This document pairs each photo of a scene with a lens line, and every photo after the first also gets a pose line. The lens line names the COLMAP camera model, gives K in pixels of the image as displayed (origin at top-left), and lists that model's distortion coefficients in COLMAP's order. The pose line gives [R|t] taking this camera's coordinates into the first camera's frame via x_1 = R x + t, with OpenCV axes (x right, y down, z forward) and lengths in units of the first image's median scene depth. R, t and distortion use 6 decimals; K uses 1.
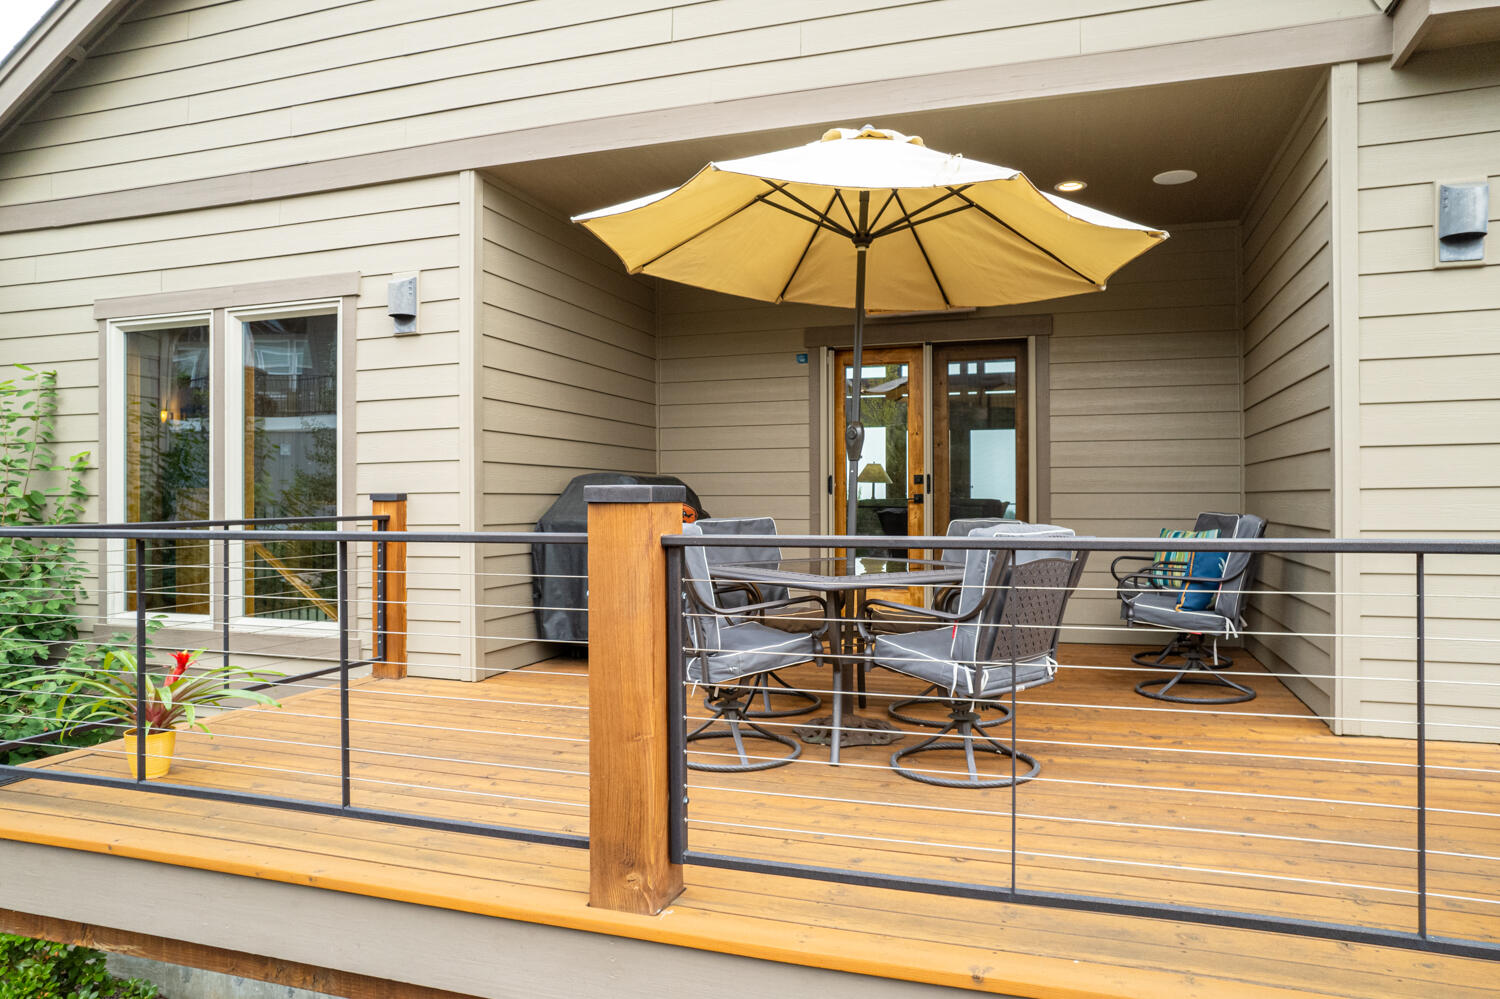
lens RADIAL K [[976.2, 0, 761.8], [0, 976.2, 499.2], [0, 0, 1]] dist [-0.038353, -0.001936]
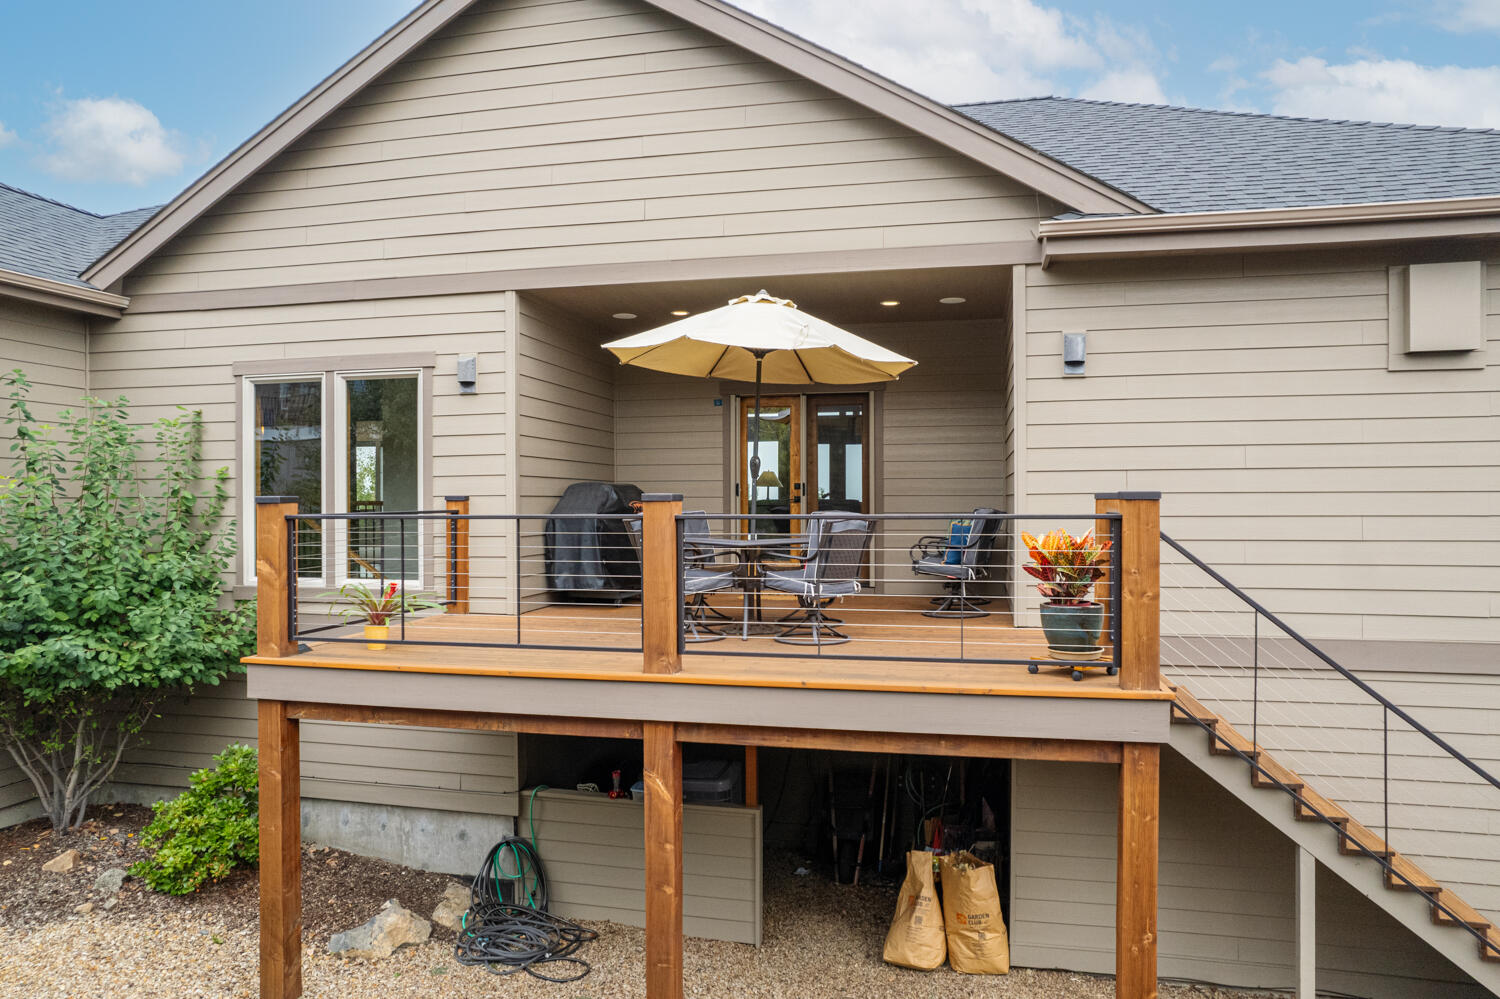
lens RADIAL K [[976.2, 0, 747.0], [0, 976.2, 501.2], [0, 0, 1]] dist [-0.038353, -0.001936]
pose [[0.995983, -0.000087, 0.089544, -0.058680], [-0.000063, 0.999999, 0.001678, -0.000080], [-0.089544, -0.001677, 0.995981, -0.573419]]
